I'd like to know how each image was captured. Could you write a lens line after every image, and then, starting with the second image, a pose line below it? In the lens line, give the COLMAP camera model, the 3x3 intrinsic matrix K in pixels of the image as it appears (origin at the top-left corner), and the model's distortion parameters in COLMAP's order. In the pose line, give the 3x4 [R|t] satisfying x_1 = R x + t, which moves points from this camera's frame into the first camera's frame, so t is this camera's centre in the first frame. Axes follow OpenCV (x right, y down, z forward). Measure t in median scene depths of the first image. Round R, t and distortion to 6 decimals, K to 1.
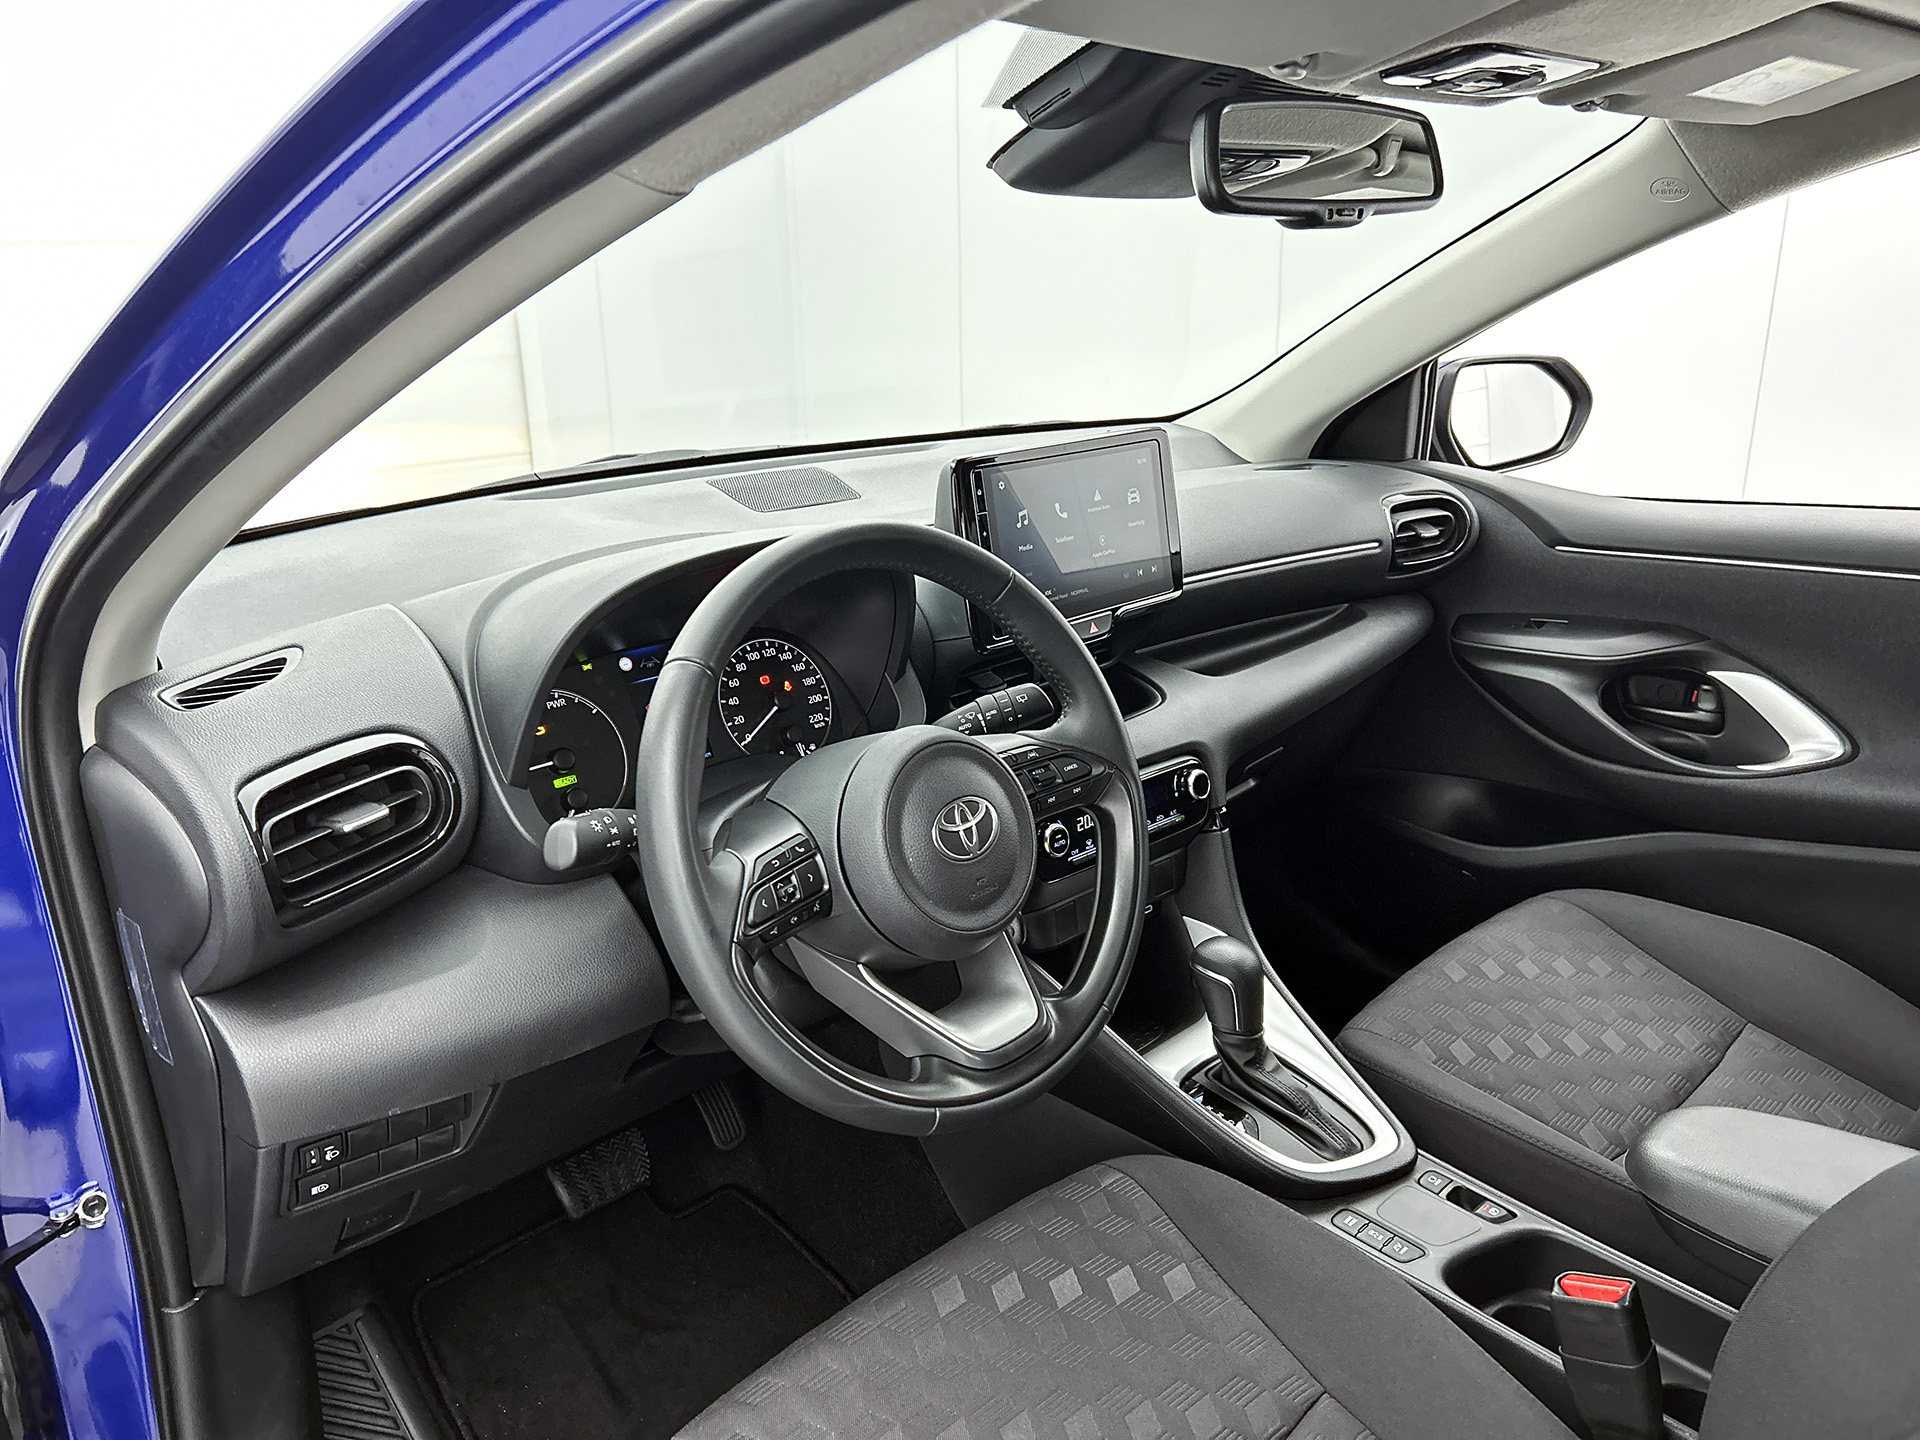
lens RADIAL K [[1441.4, 0, 966.7], [0, 1441.4, 736.2], [0, 0, 1]] dist [0.053830, -0.074551]
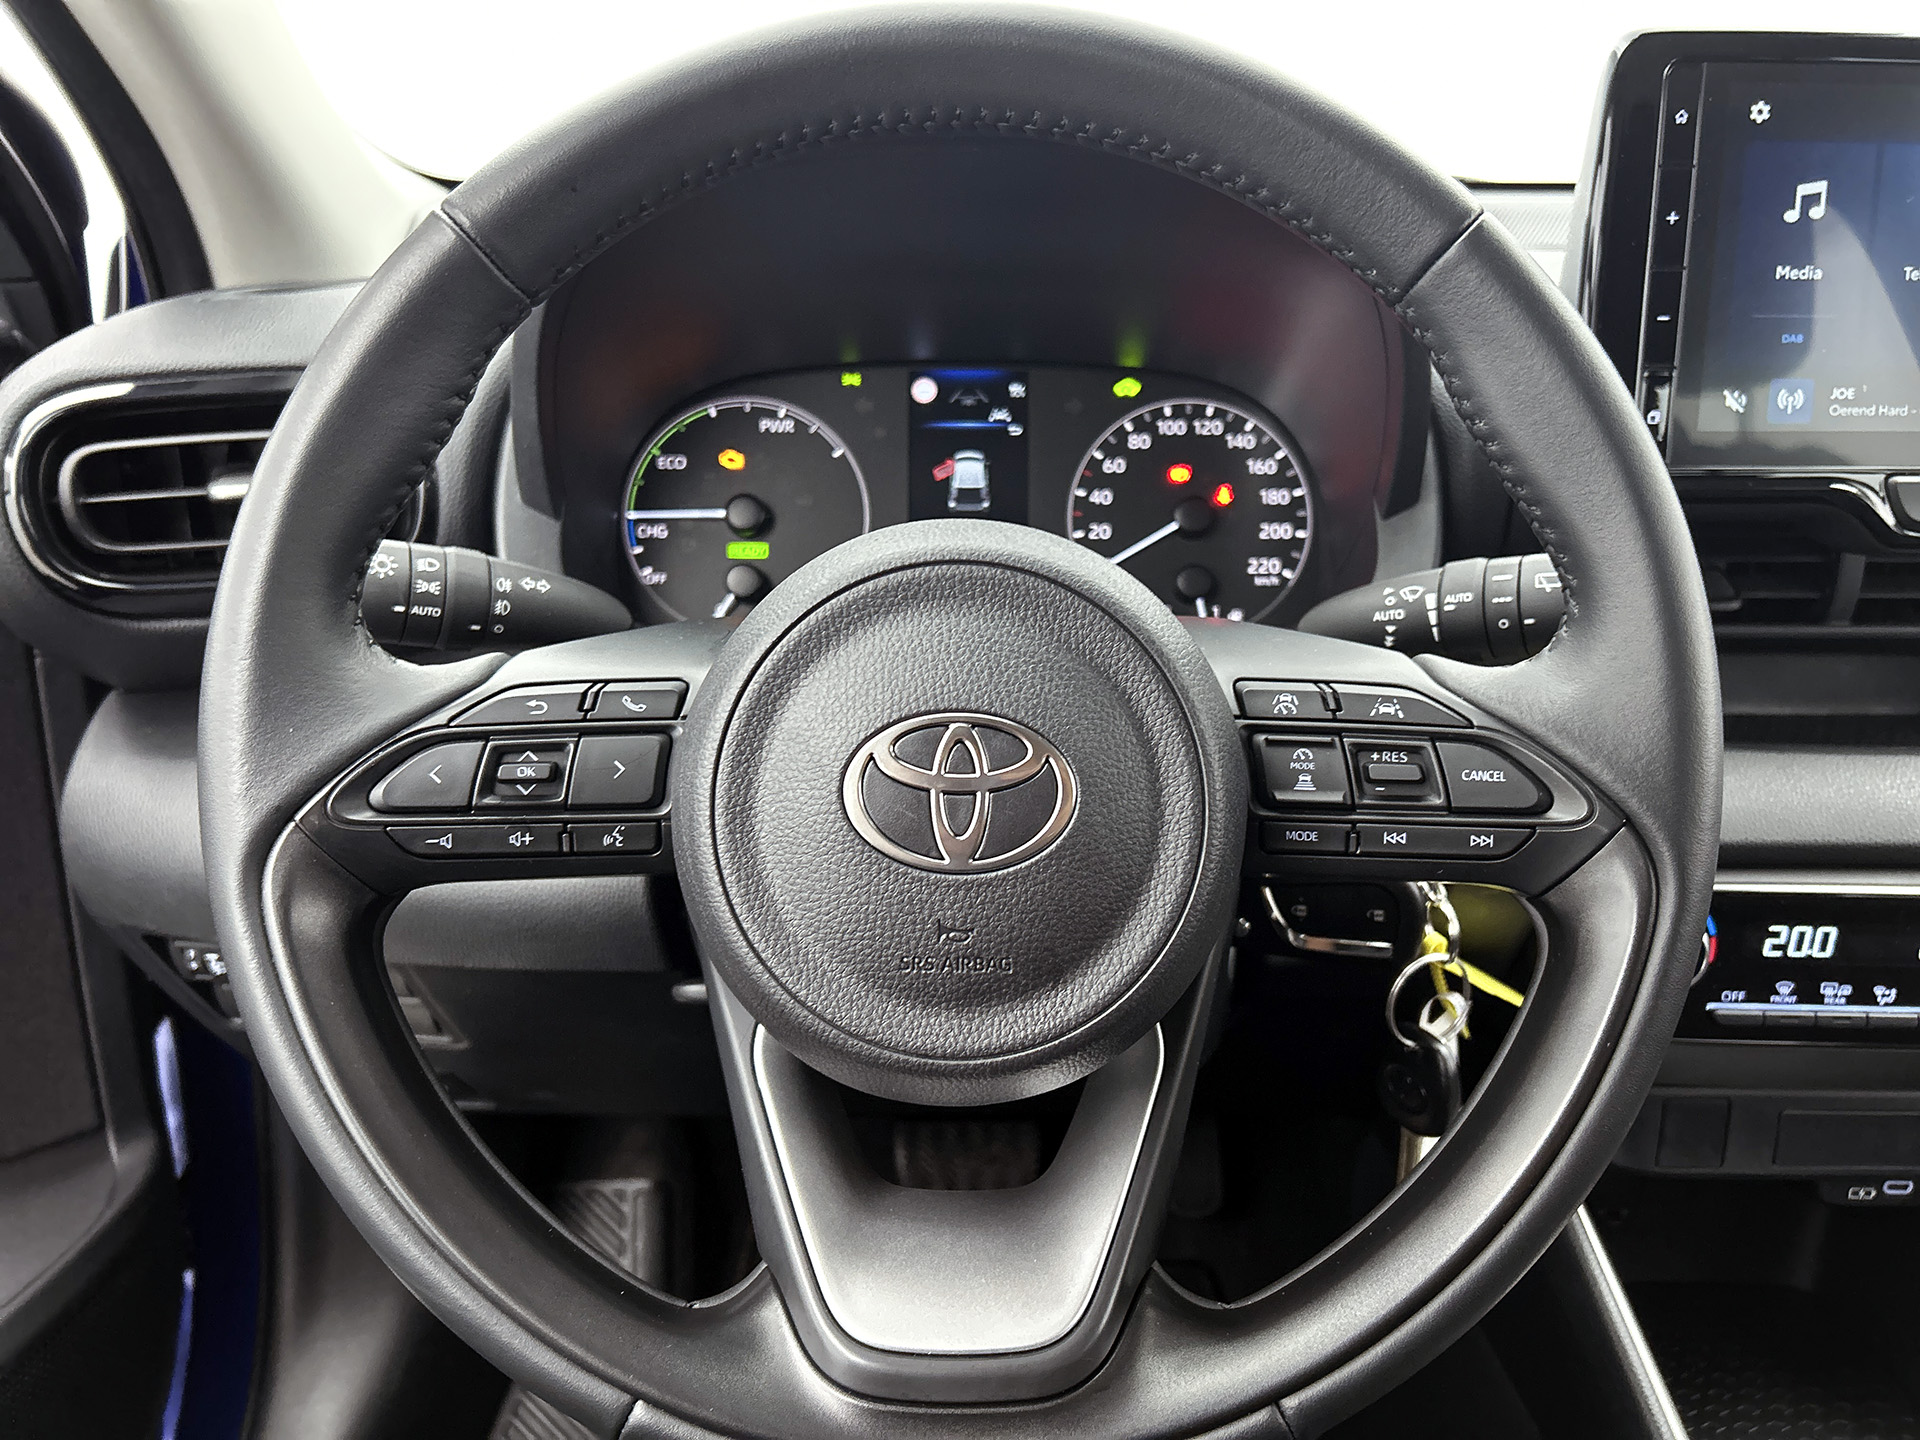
lens RADIAL K [[1441.4, 0, 971.1], [0, 1441.4, 722.8], [0, 0, 1]] dist [0.053830, -0.074551]
pose [[0.710608, 0.270916, -0.649338, 0.181132], [-0.237936, 0.961053, 0.140582, -0.006272], [0.662135, 0.054602, 0.747393, 0.528554]]
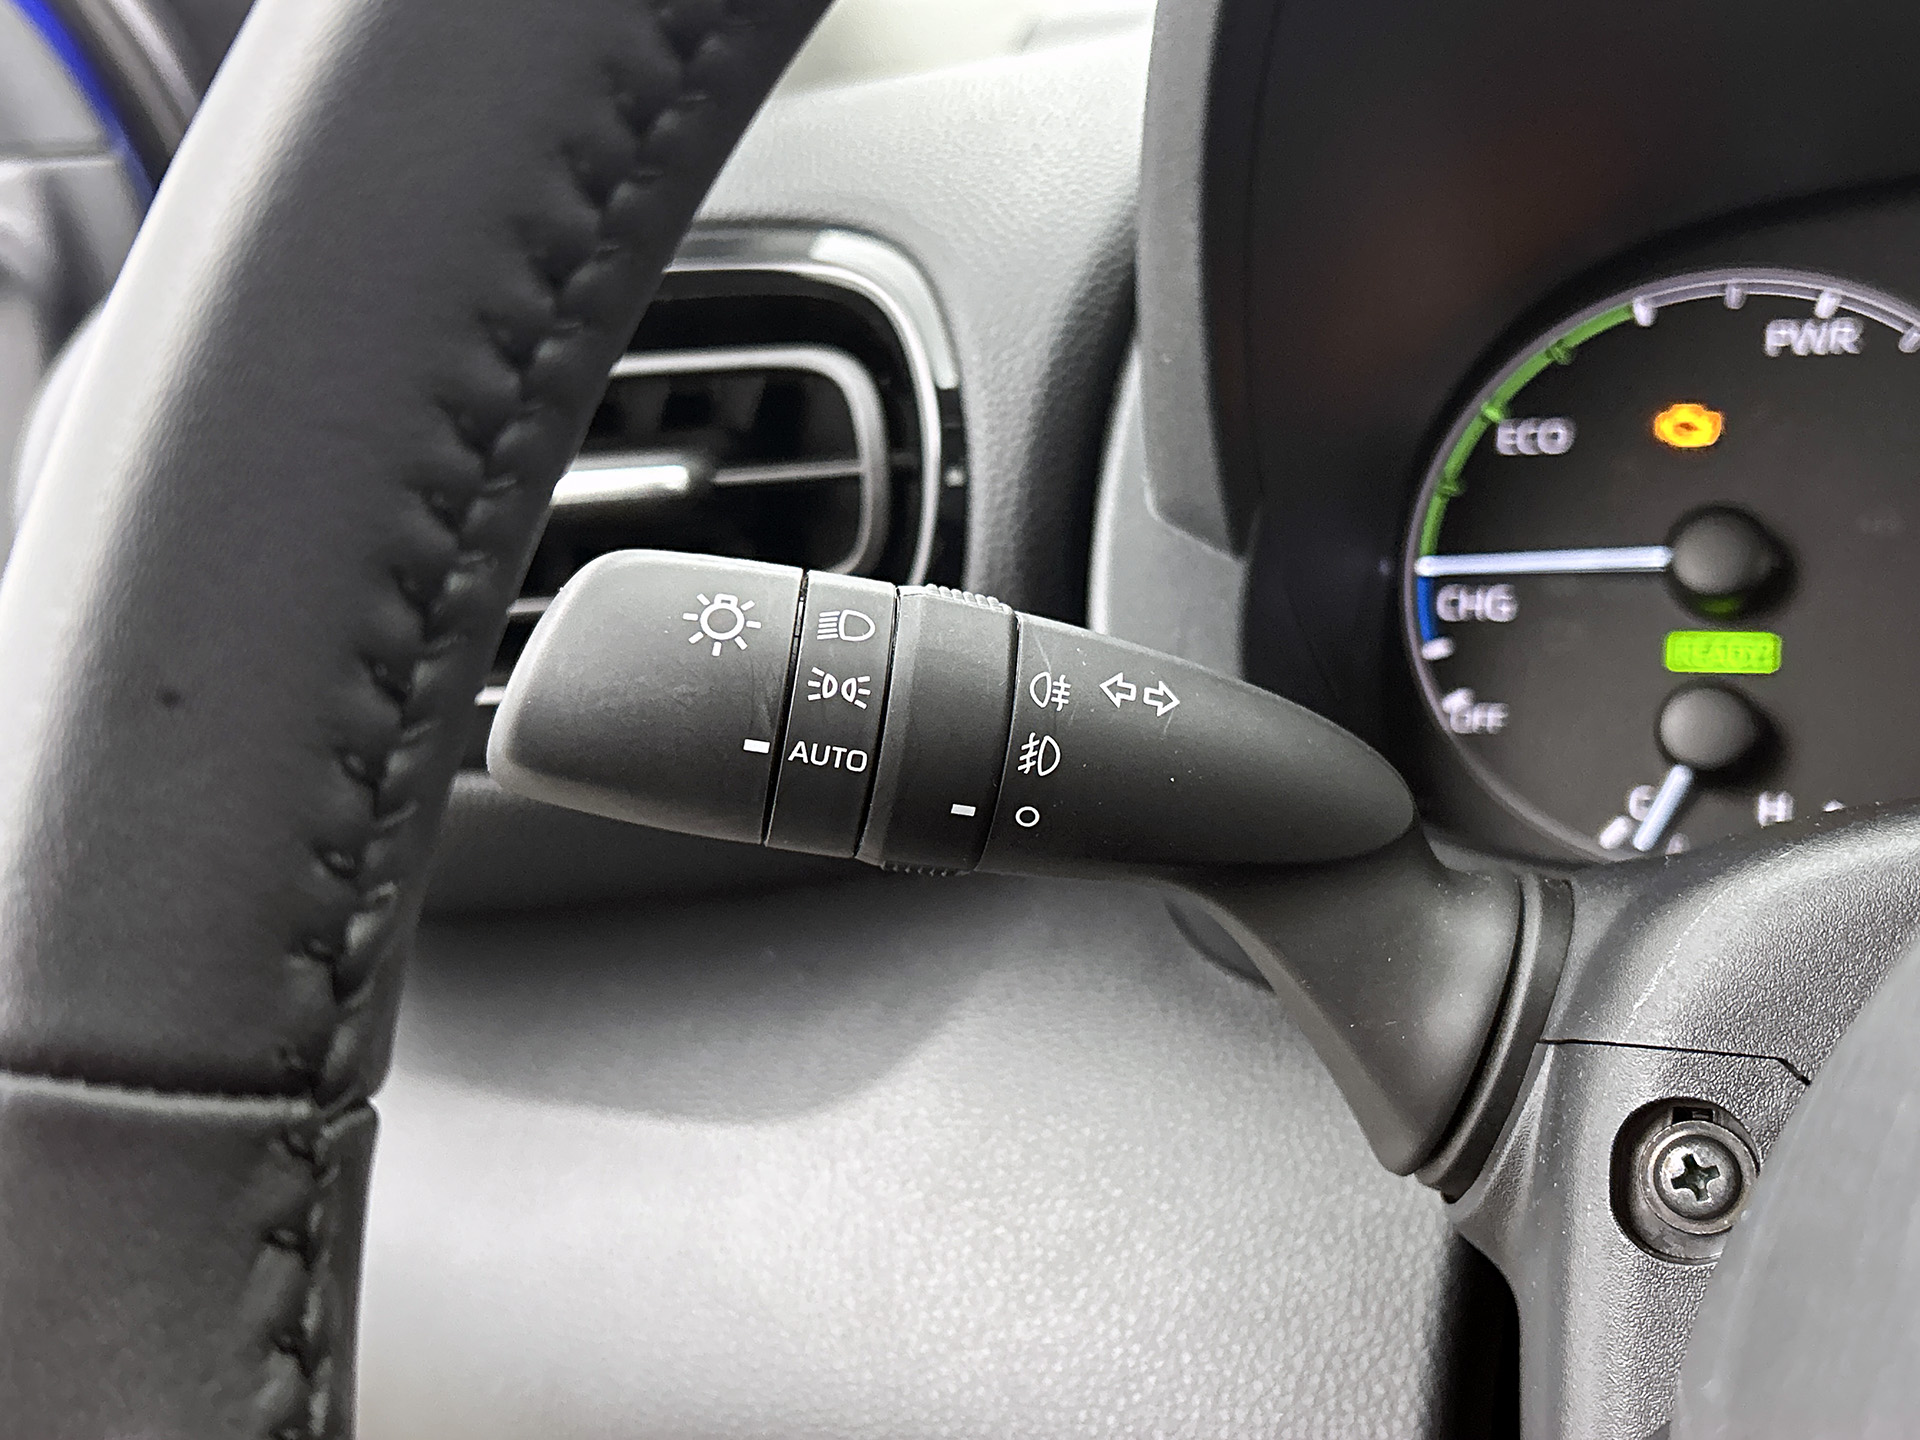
lens RADIAL K [[2201.1, 0, 959.0], [0, 2201.1, 730.5], [0, 0, 1]] dist [0.025735, 0.000000]
pose [[0.356878, 0.208269, -0.910638, 0.011386], [-0.231819, 0.964081, 0.129642, 0.021974], [0.904930, 0.164836, 0.392340, 0.647598]]
